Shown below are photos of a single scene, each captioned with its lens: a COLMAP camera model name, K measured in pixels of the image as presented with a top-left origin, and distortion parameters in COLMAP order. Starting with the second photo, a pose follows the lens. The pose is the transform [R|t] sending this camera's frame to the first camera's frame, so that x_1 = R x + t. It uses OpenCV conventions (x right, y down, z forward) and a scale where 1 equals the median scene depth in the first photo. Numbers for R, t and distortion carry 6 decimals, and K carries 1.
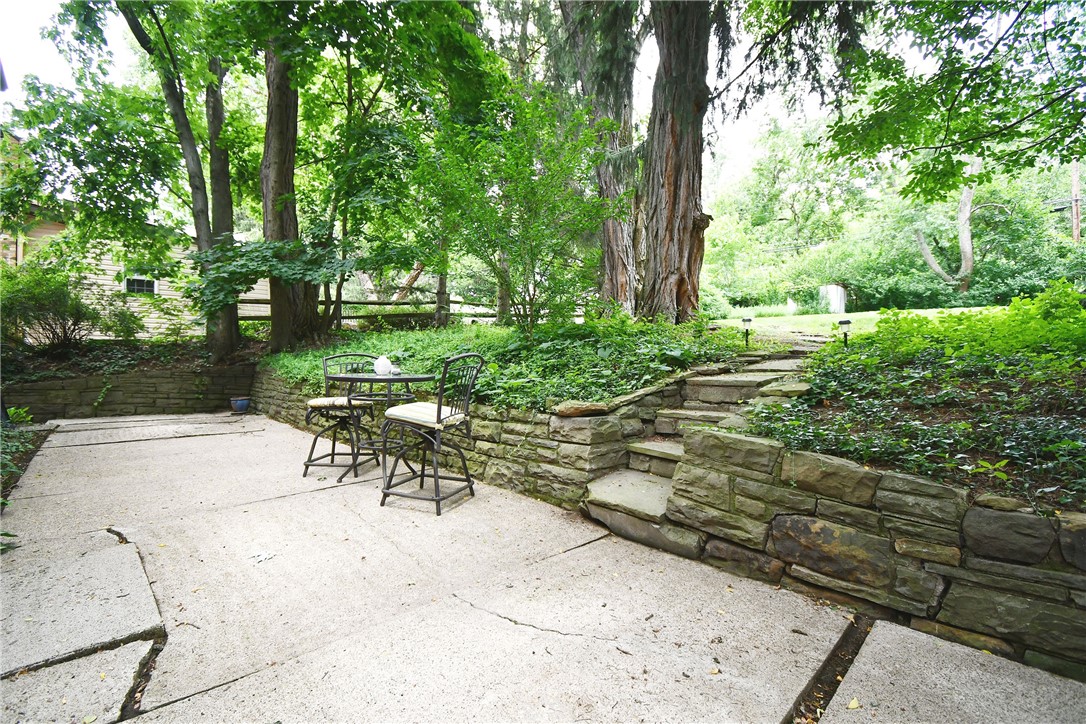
lens RADIAL K [[477.2, 0, 539.0], [0, 477.2, 364.0], [0, 0, 1]] dist [-0.014681, -0.006409]
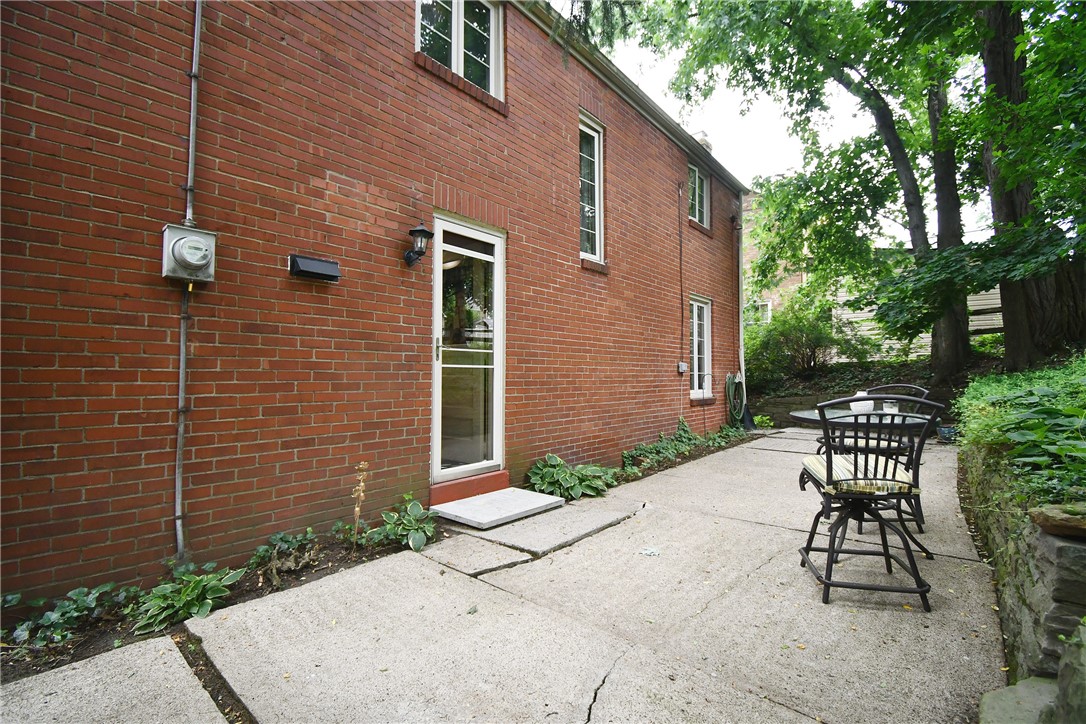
lens RADIAL K [[477.2, 0, 541.6], [0, 477.2, 361.6], [0, 0, 1]] dist [-0.014681, -0.006409]
pose [[0.083995, -0.027064, -0.996099, 0.555362], [-0.004317, 0.999612, -0.027524, -0.057010], [0.996457, 0.006612, 0.083846, 0.487389]]
